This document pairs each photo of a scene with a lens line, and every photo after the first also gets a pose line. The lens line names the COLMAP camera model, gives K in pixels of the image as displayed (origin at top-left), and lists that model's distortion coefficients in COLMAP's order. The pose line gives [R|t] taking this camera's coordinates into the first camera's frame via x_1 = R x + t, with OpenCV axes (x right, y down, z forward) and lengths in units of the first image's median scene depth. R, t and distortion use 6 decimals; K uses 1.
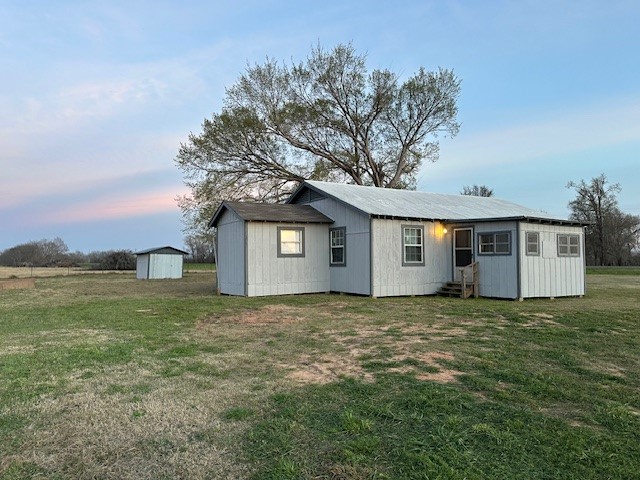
lens RADIAL K [[457.4, 0, 320.9], [0, 457.4, 236.6], [0, 0, 1]] dist [0.040821, -0.047034]
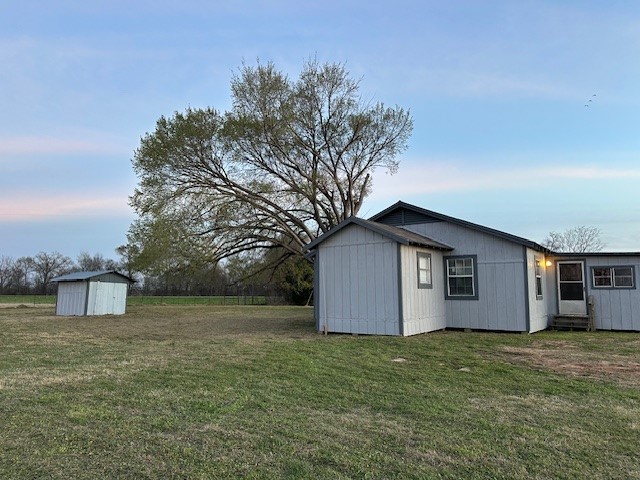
lens RADIAL K [[457.4, 0, 321.9], [0, 457.4, 233.7], [0, 0, 1]] dist [0.040821, -0.047034]
pose [[0.916824, 0.060147, 0.394737, -0.594727], [-0.029477, 0.996088, -0.083311, 0.021523], [-0.398203, 0.064746, 0.915009, 0.293384]]
